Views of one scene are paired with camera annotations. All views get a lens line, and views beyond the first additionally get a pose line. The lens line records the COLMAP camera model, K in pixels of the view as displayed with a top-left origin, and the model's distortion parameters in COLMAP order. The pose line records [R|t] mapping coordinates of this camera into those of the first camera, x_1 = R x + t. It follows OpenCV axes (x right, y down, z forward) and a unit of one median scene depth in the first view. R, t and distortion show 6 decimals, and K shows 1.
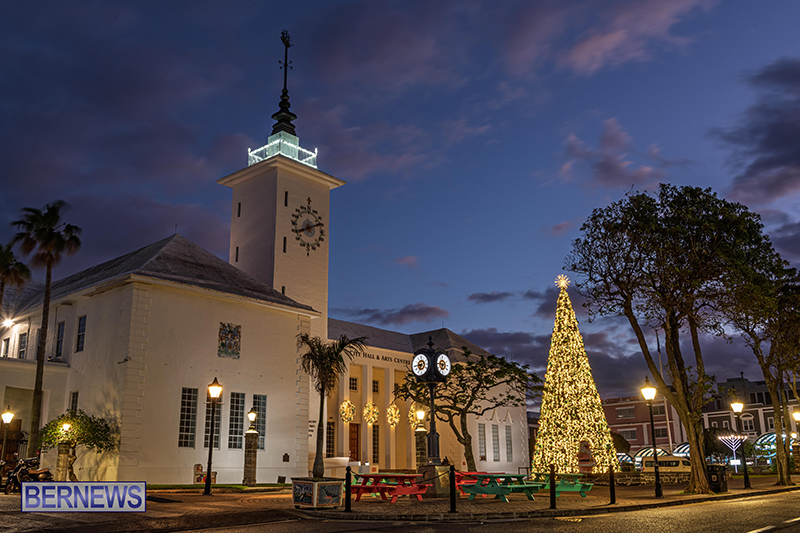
lens RADIAL K [[759.2, 0, 400.0], [0, 759.2, 266.5], [0, 0, 1]] dist [-0.000835, -0.000902]
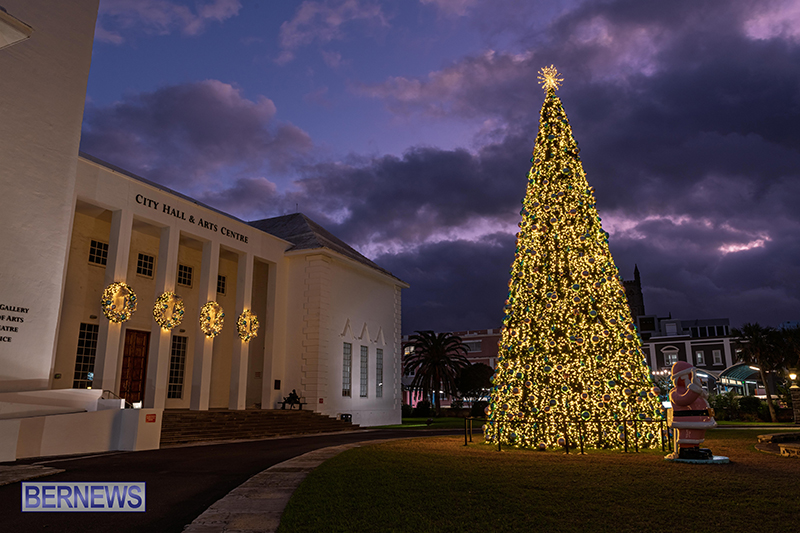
lens RADIAL K [[589.9, 0, 400.0], [0, 589.9, 266.5], [0, 0, 1]] dist [0.000014, 0.000506]
pose [[0.961219, 0.074655, 0.265489, 0.008335], [-0.086202, 0.995761, 0.032094, 0.154113], [-0.261967, -0.053735, 0.963580, 0.629223]]
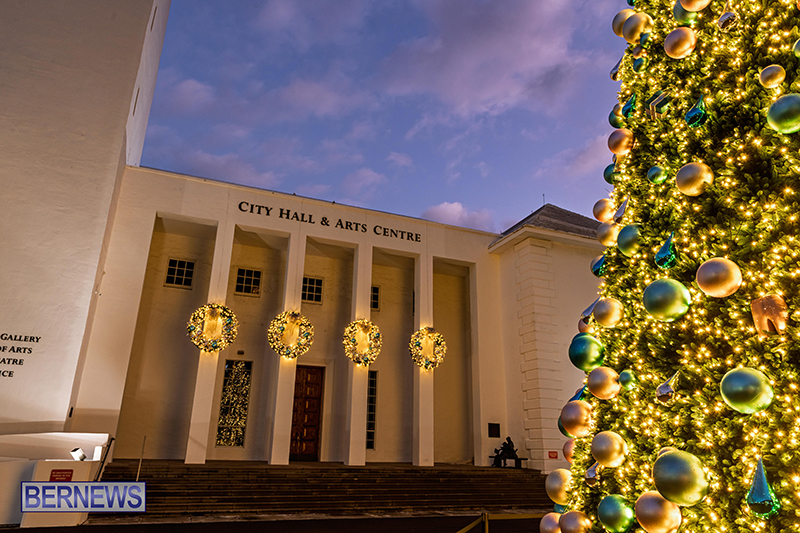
lens RADIAL K [[544.3, 0, 400.0], [0, 544.3, 266.5], [0, 0, 1]] dist [0.003513, 0.000884]
pose [[0.896493, -0.118011, -0.427052, 0.186156], [0.093279, 0.992544, -0.078460, 0.215669], [0.433127, 0.030504, 0.900817, 0.864084]]
